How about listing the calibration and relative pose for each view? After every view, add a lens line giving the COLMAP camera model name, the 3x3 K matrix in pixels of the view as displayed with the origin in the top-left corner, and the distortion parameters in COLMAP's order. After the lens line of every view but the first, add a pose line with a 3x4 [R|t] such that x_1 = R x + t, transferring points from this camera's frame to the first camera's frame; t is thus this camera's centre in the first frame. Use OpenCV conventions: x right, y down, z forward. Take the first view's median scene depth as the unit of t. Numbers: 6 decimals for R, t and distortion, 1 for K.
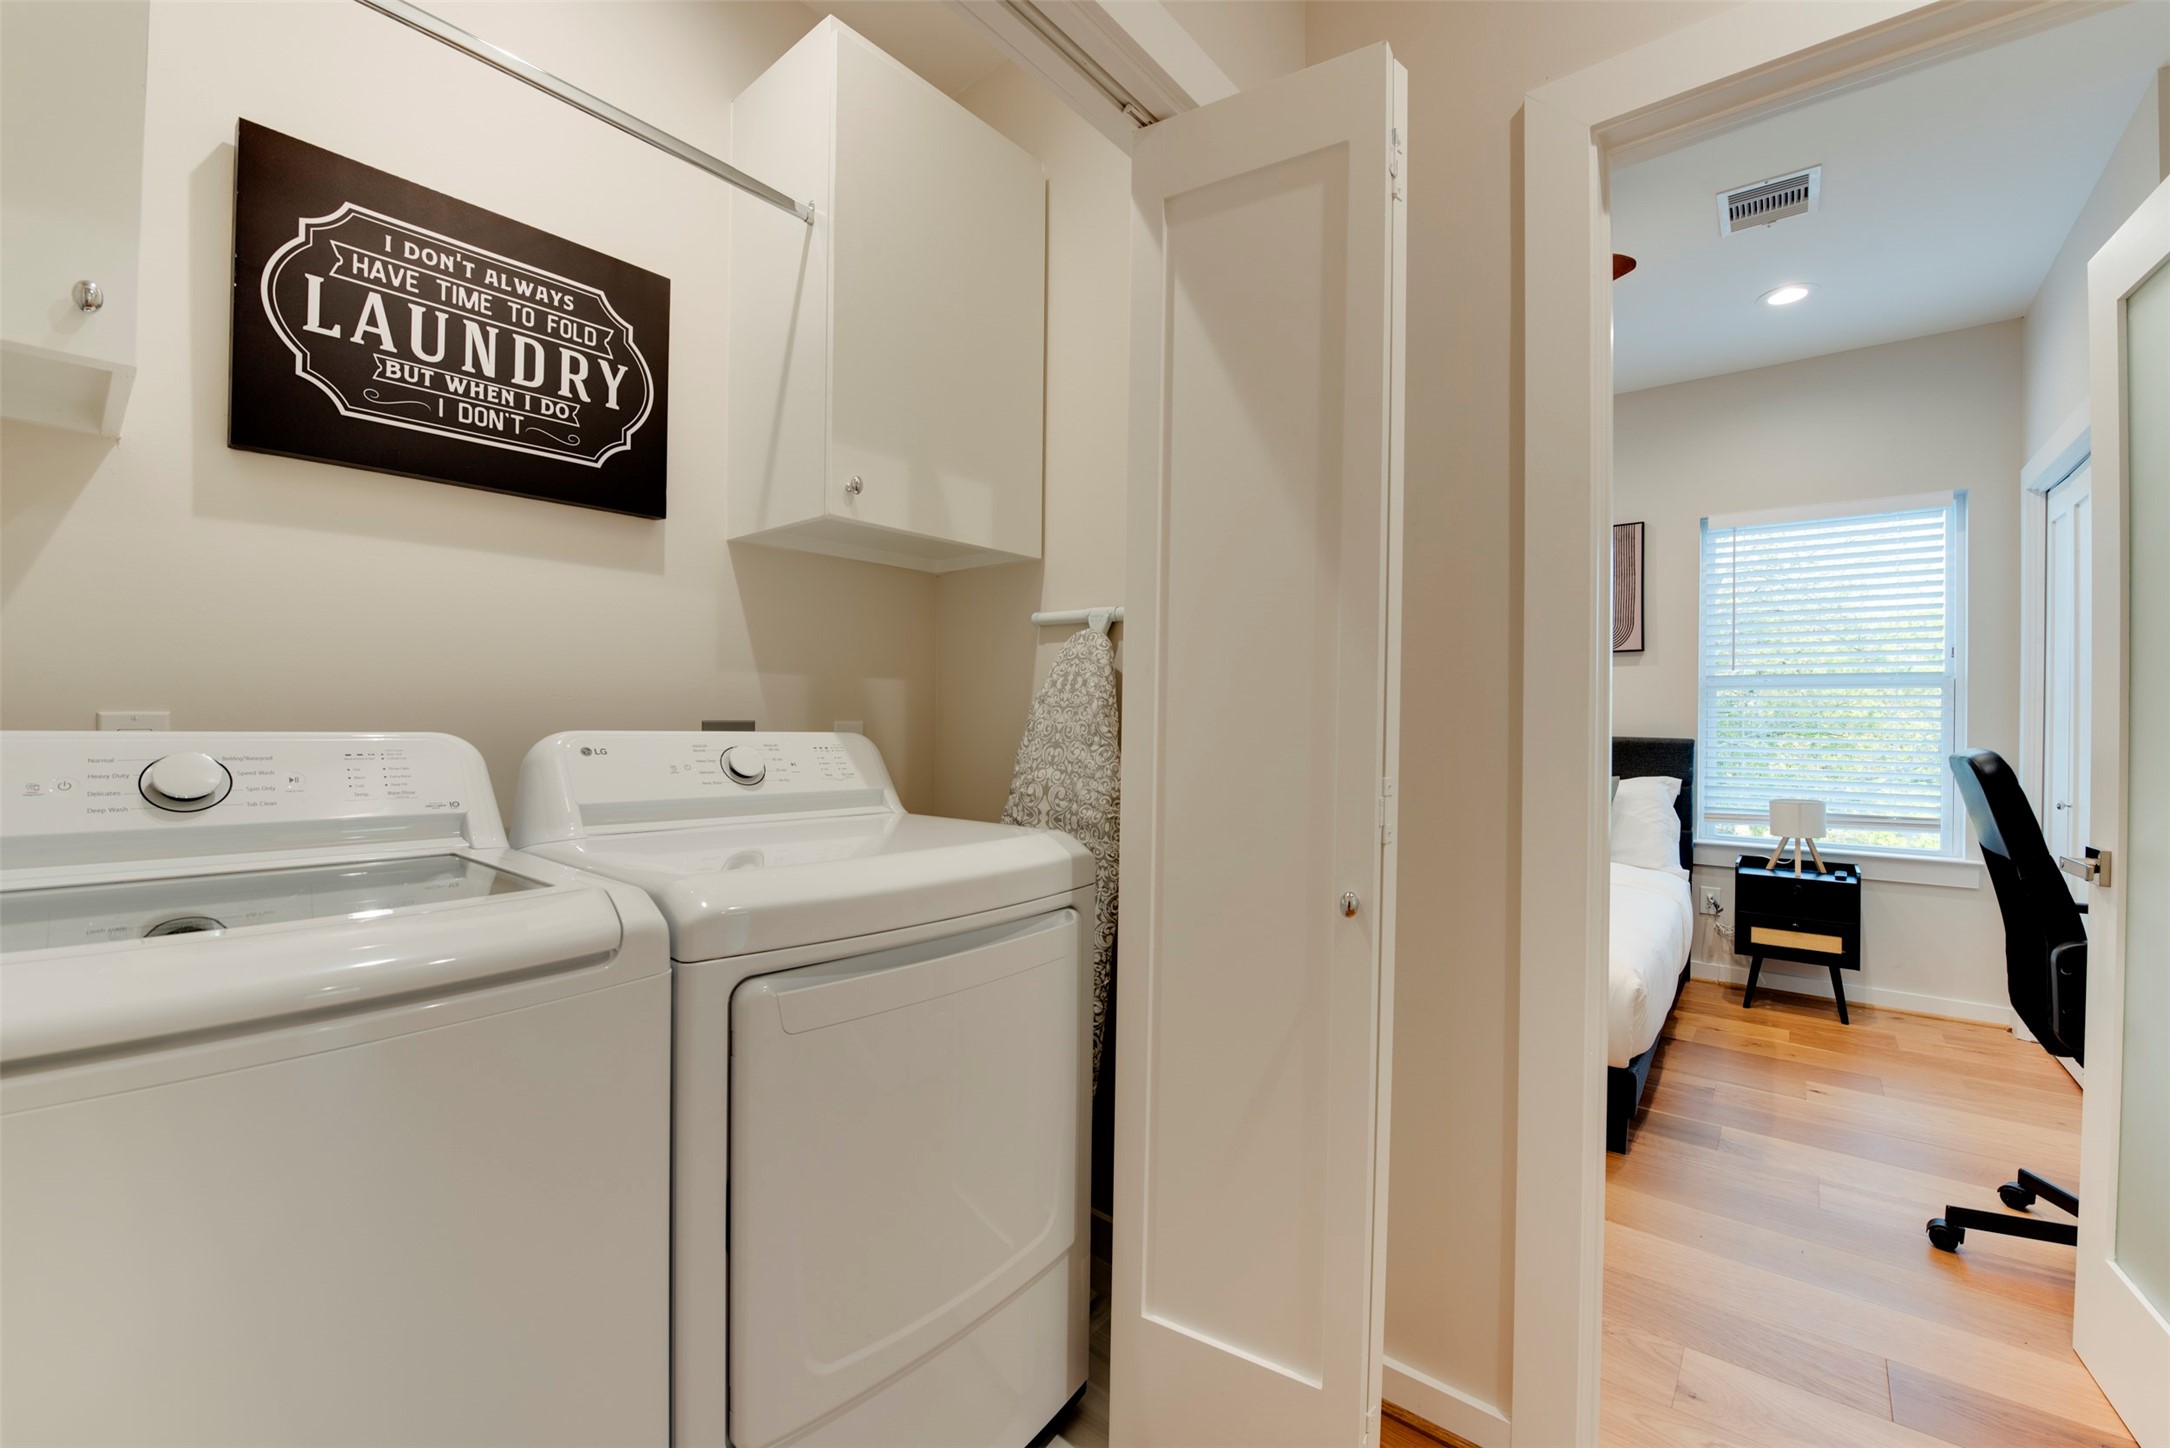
lens RADIAL K [[865.4, 0, 1087.5], [0, 865.4, 721.4], [0, 0, 1]] dist [-0.016325, -0.000088]
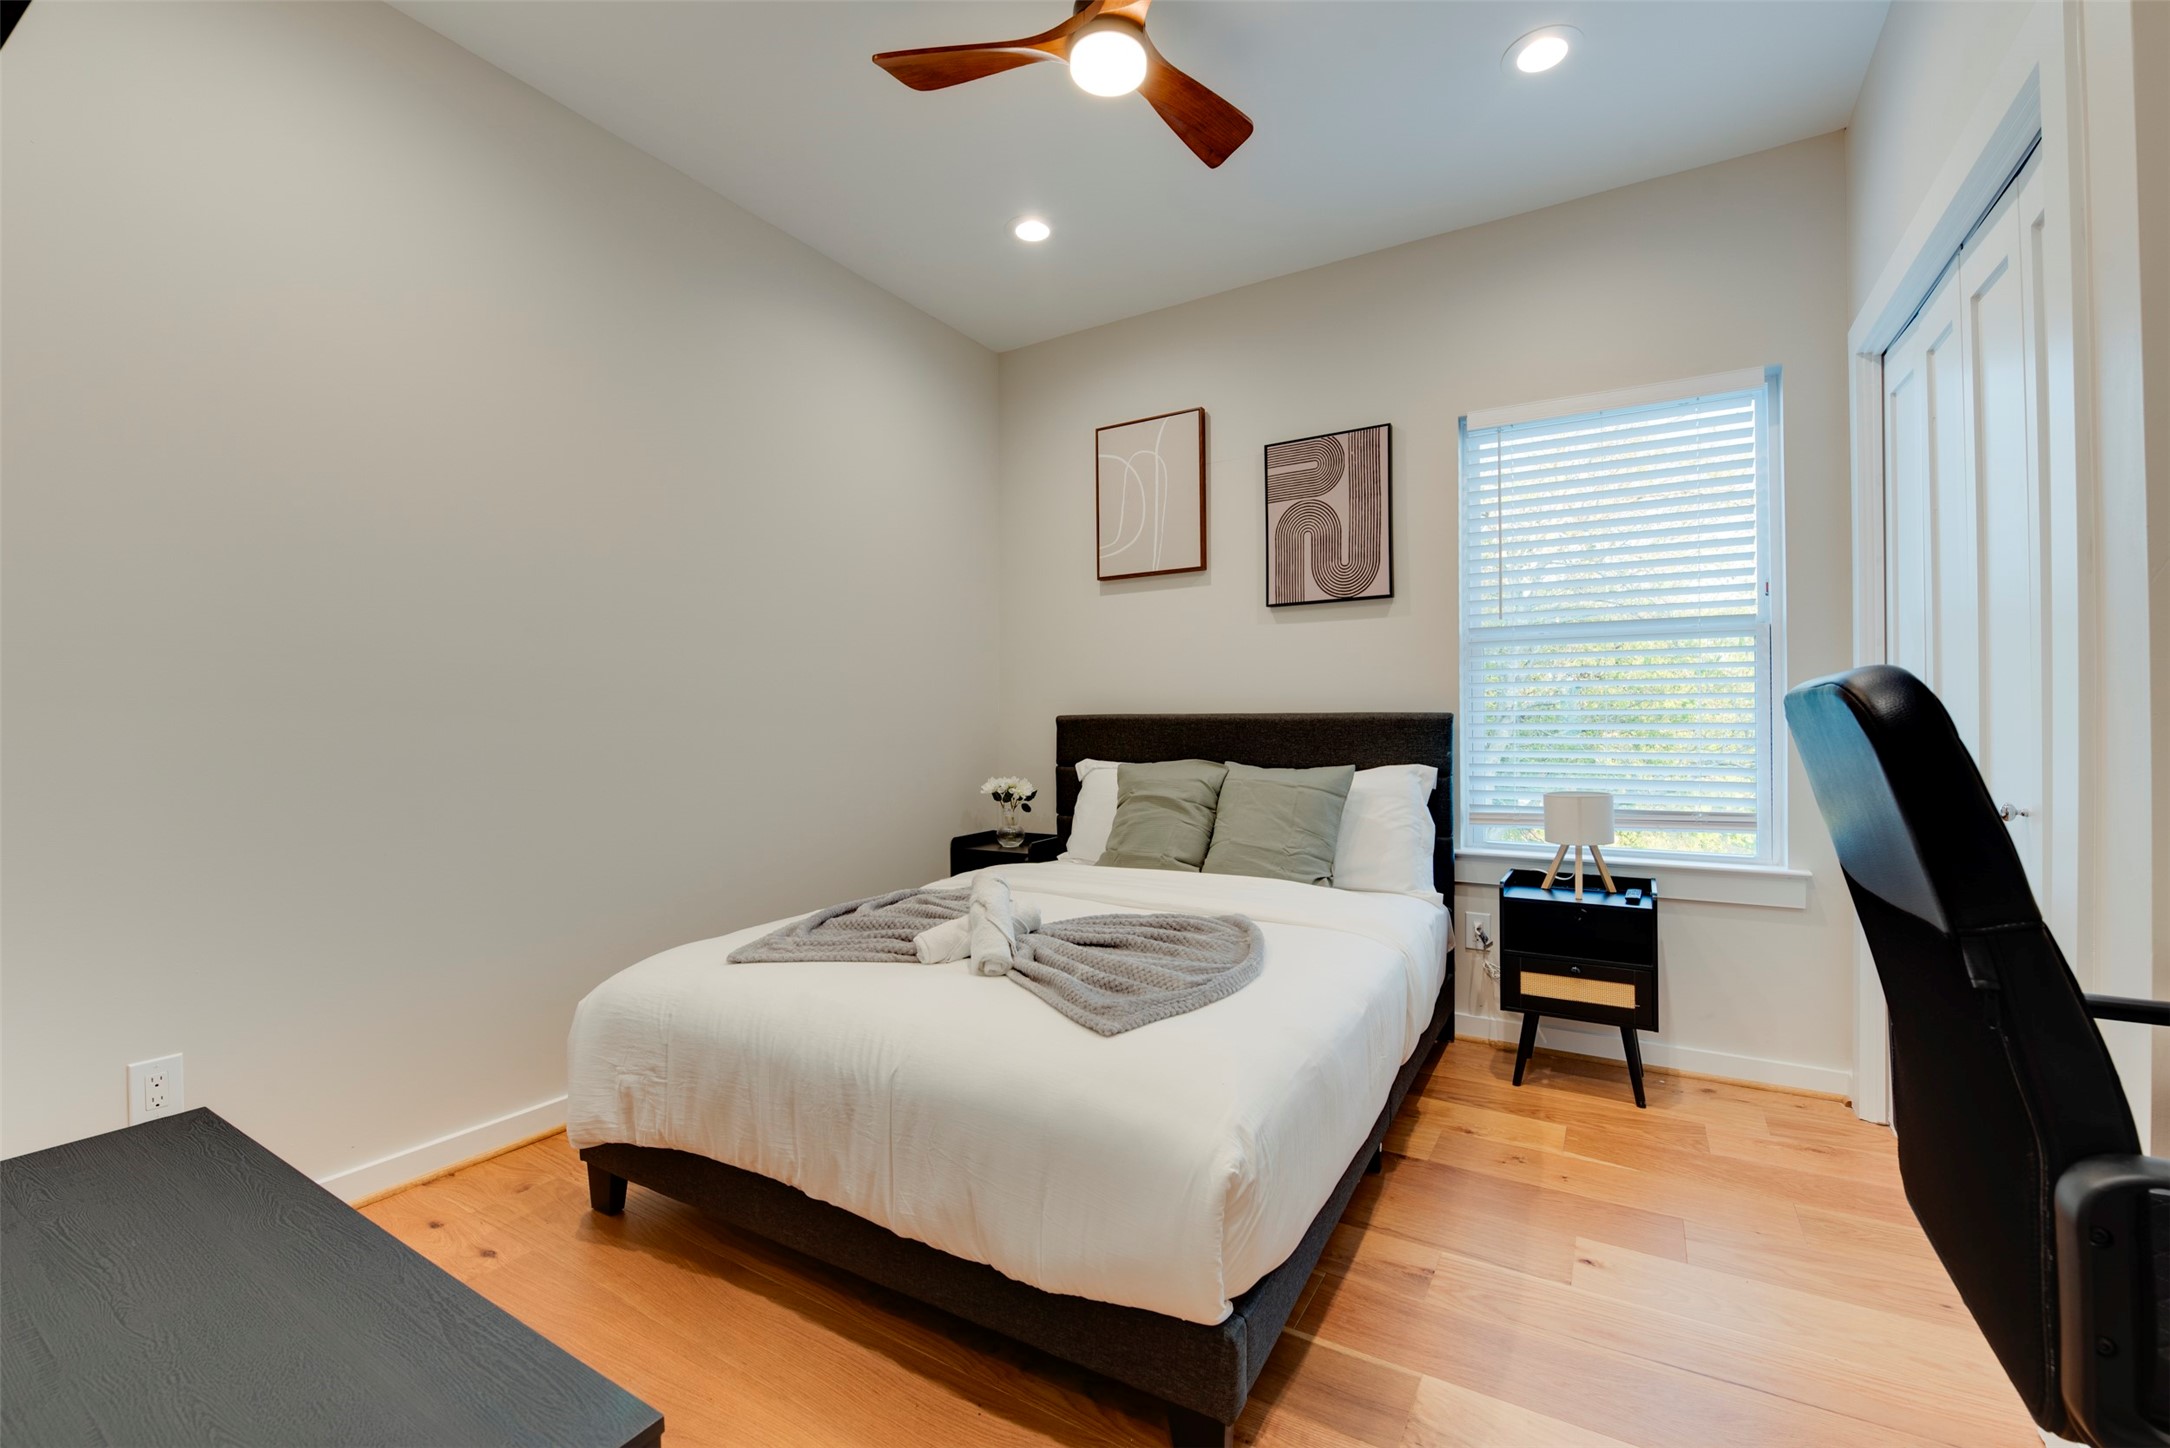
lens RADIAL K [[896.7, 0, 1073.7], [0, 896.7, 720.6], [0, 0, 1]] dist [-0.014058, -0.000143]
pose [[0.990151, -0.012129, 0.139477, 0.306269], [0.013146, 0.999893, -0.006370, 0.030621], [-0.139385, 0.008140, 0.990205, 0.314718]]
